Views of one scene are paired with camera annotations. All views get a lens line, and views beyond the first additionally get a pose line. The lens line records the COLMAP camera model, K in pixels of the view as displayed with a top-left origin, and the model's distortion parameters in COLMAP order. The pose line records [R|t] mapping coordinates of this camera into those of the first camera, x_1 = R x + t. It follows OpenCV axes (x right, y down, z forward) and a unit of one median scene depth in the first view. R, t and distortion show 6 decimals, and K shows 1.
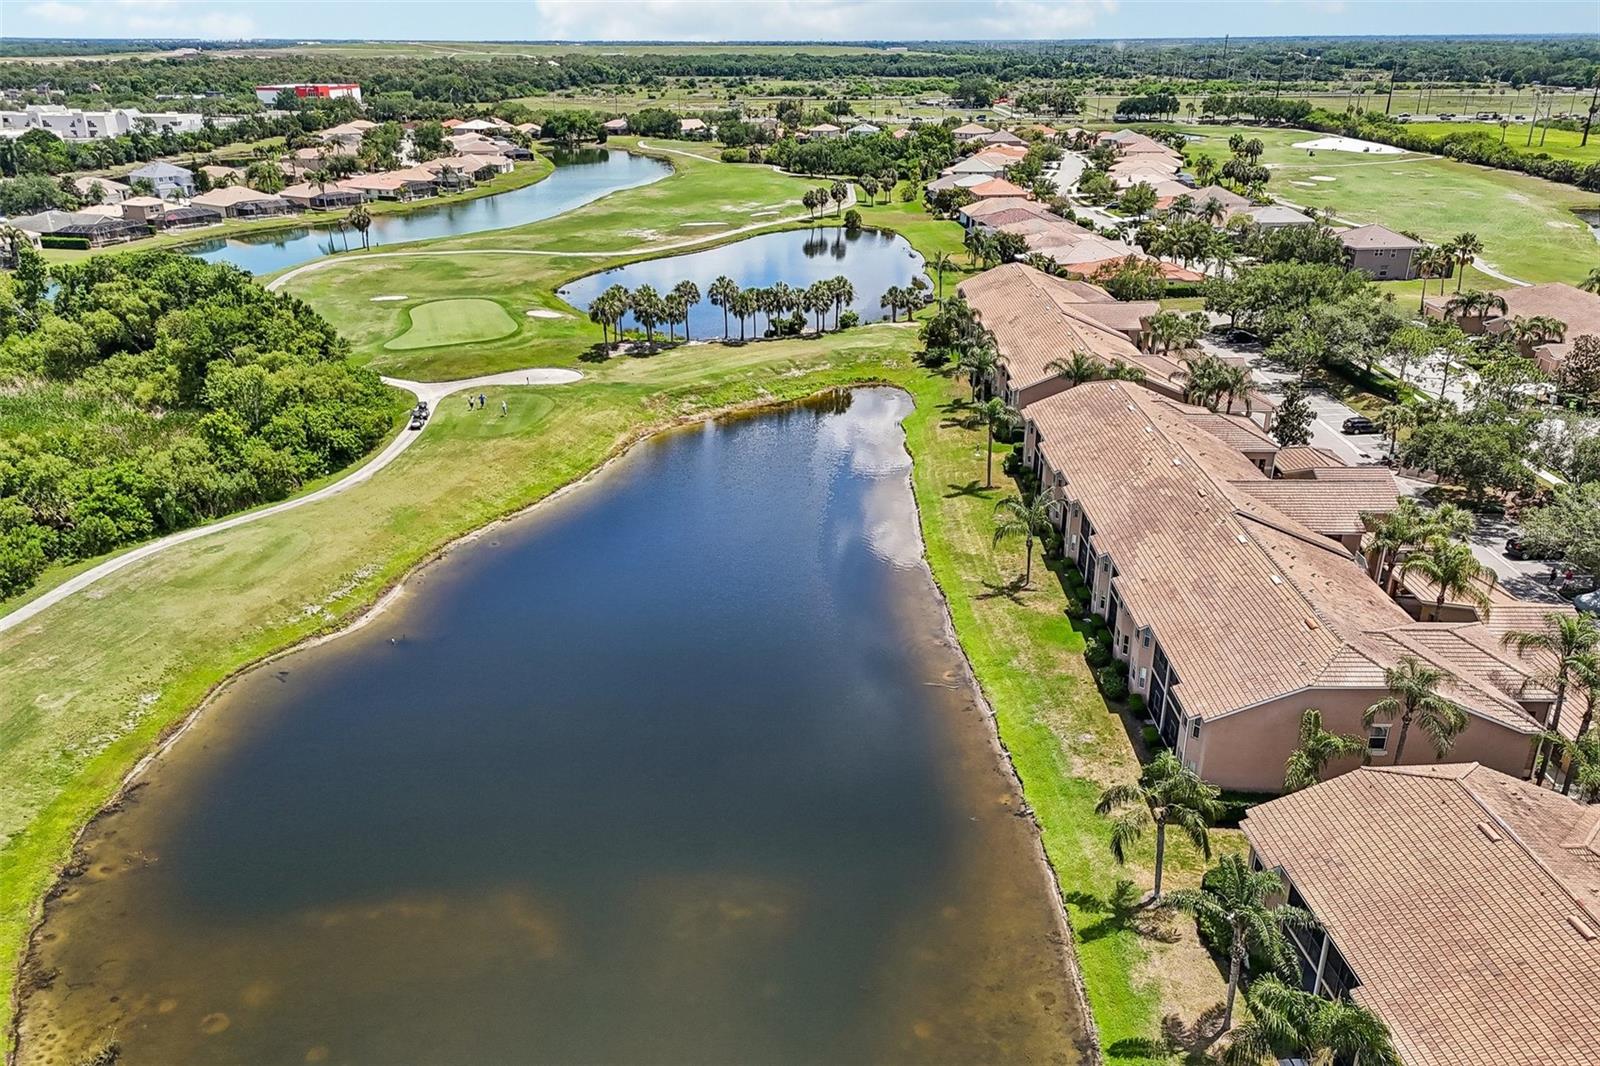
lens RADIAL K [[1172.9, 0, 801.9], [0, 1172.9, 531.2], [0, 0, 1]] dist [0.070637, -0.063015]
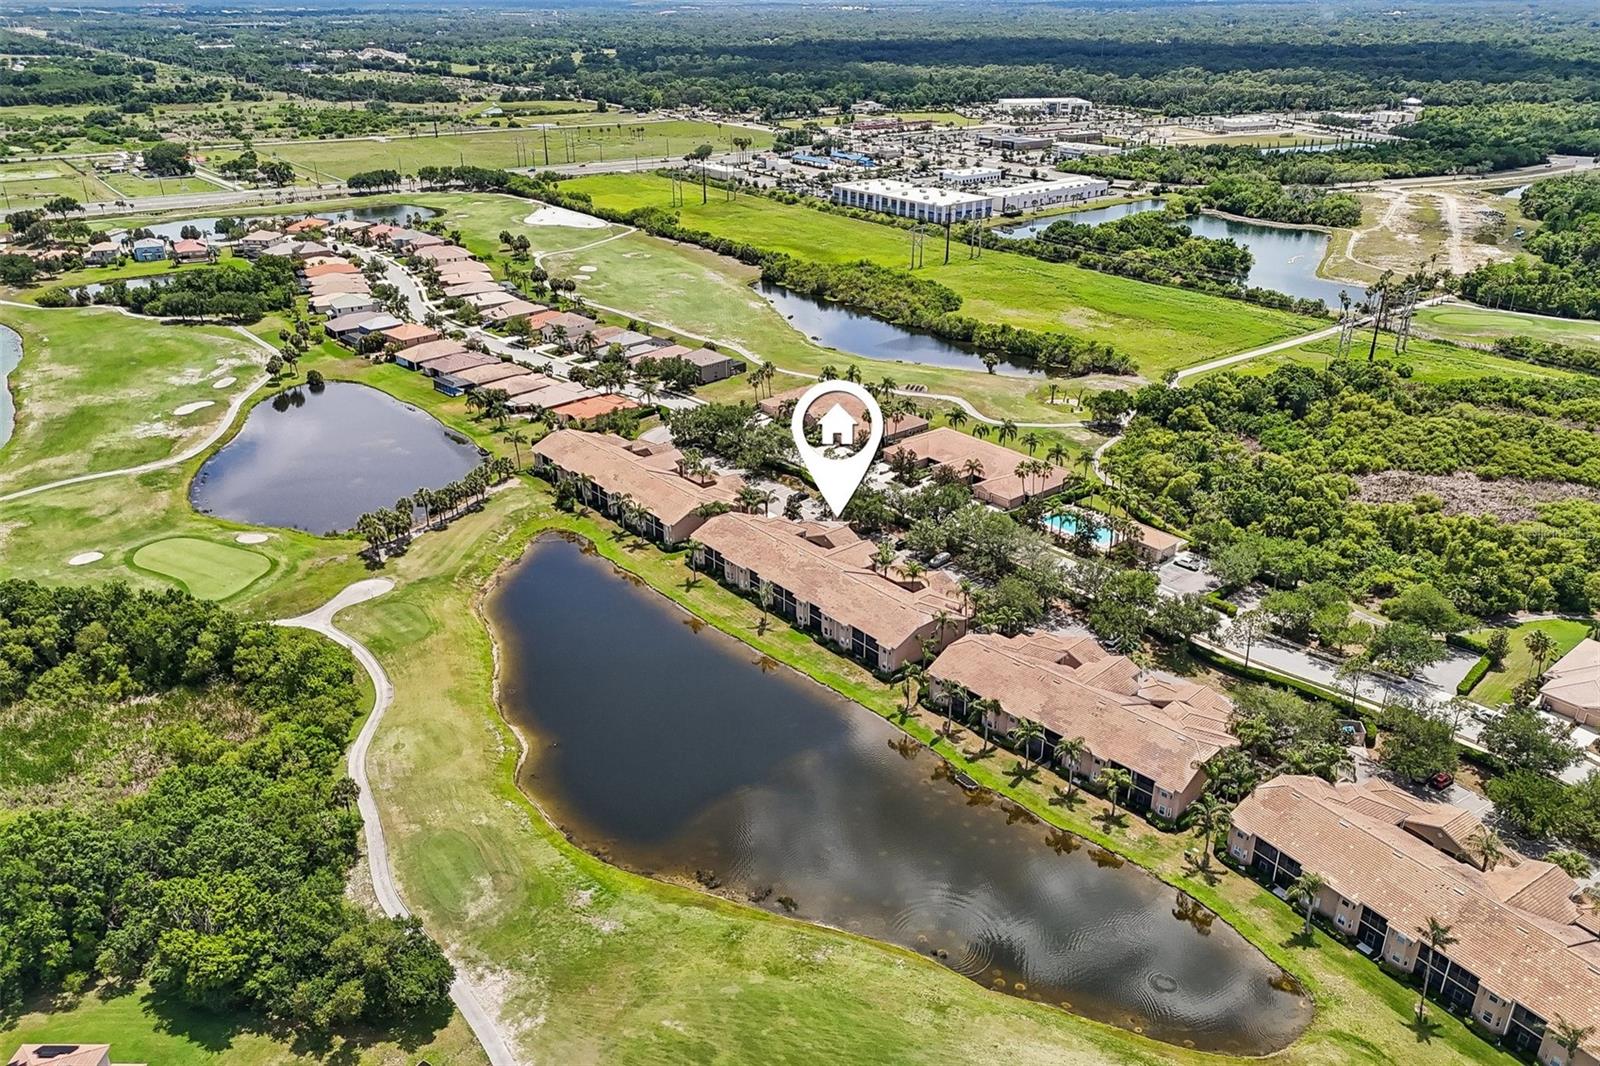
lens RADIAL K [[1172.9, 0, 801.9], [0, 1172.9, 531.2], [0, 0, 1]] dist [0.070637, -0.063015]
pose [[0.752411, -0.272364, 0.599746, -0.767674], [0.251462, 0.960319, 0.120640, -0.272138], [-0.608806, 0.060042, 0.791044, -0.621705]]
